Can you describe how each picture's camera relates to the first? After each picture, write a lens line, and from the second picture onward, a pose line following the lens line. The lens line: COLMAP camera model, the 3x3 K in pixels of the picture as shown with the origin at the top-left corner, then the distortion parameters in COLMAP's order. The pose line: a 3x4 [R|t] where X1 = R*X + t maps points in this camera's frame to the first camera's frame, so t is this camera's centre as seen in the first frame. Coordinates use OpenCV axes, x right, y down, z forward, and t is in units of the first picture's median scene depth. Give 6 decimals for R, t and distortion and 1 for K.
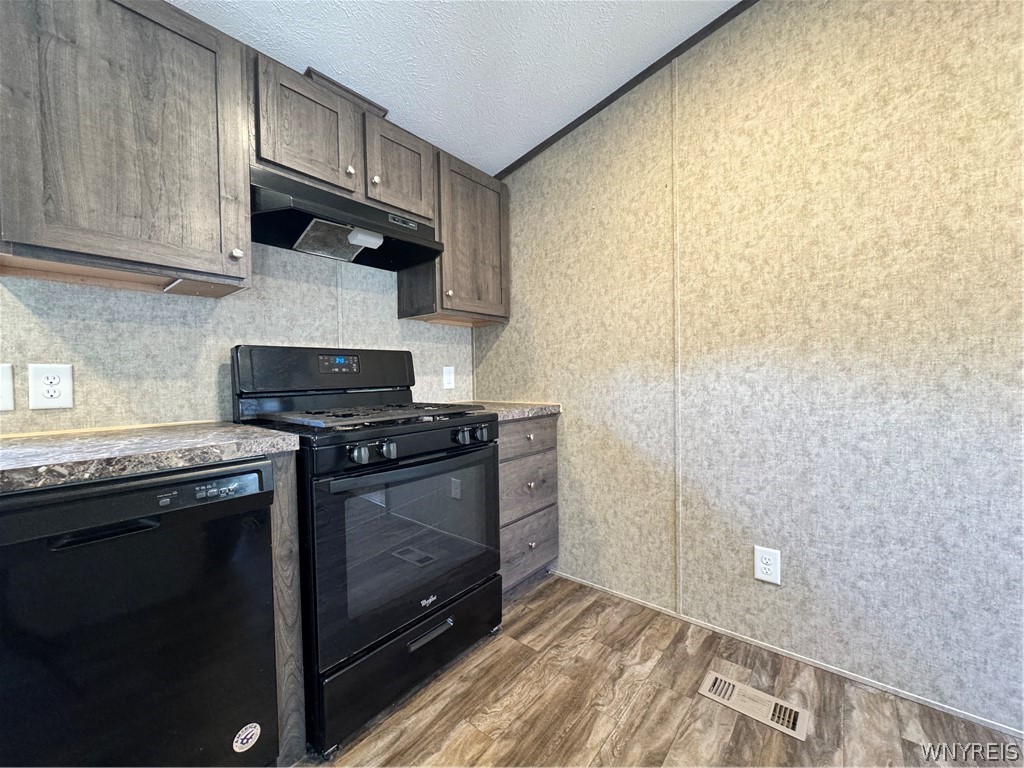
lens RADIAL K [[408.8, 0, 510.7], [0, 408.8, 386.8], [0, 0, 1]] dist [-0.002502, -0.000309]
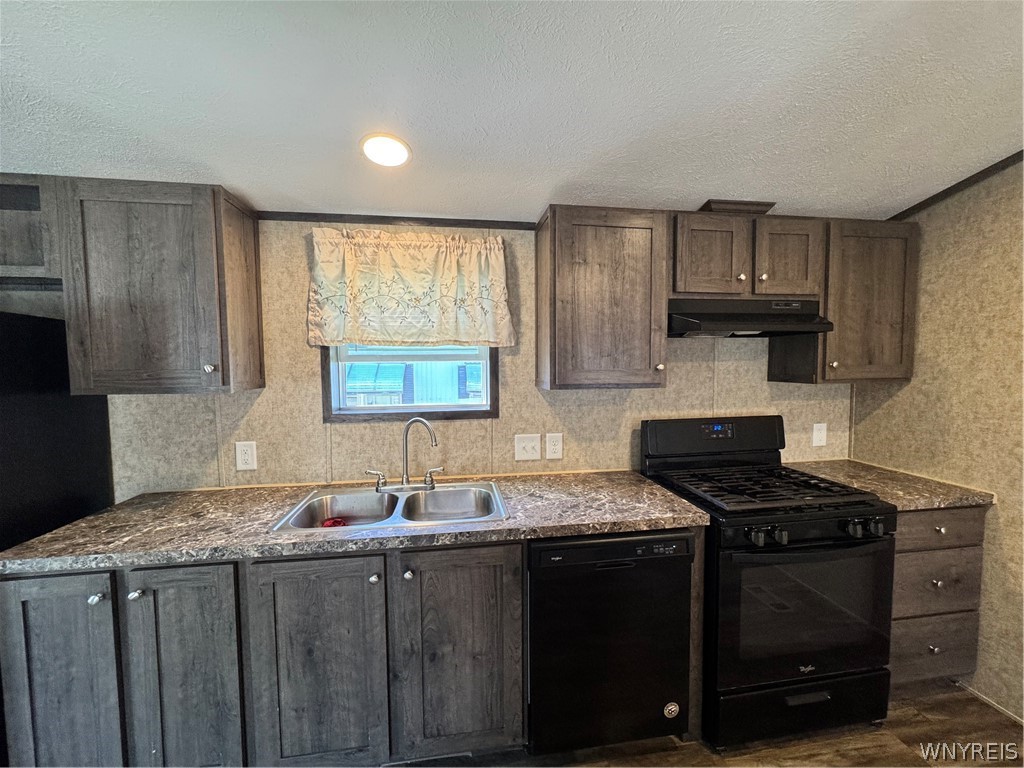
lens RADIAL K [[408.8, 0, 510.7], [0, 408.8, 386.8], [0, 0, 1]] dist [-0.002502, -0.000309]
pose [[0.745730, 0.048191, -0.664504, -0.075983], [-0.020806, 0.998579, 0.049070, -0.213108], [0.665924, -0.022767, 0.745672, -0.266332]]
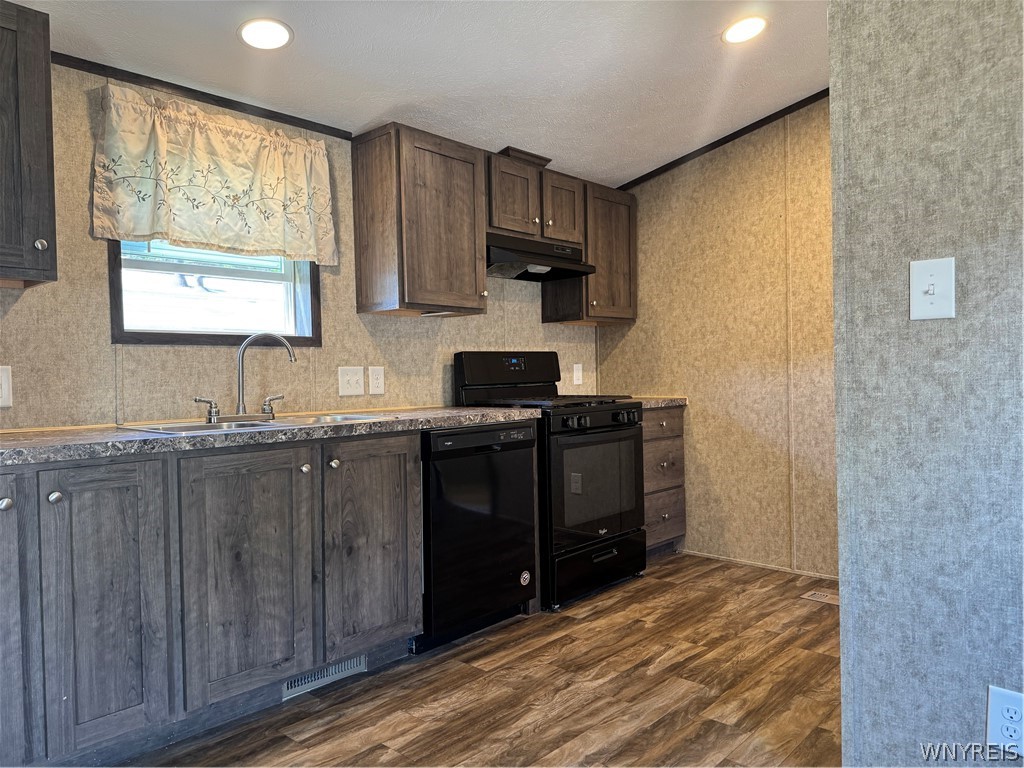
lens RADIAL K [[710.4, 0, 508.1], [0, 710.4, 389.4], [0, 0, 1]] dist [0.125044, -0.178665]
pose [[0.998243, -0.002955, -0.059185, -0.284010], [0.002842, 0.999994, -0.001992, 0.025921], [0.059190, 0.001820, 0.998245, -1.115752]]
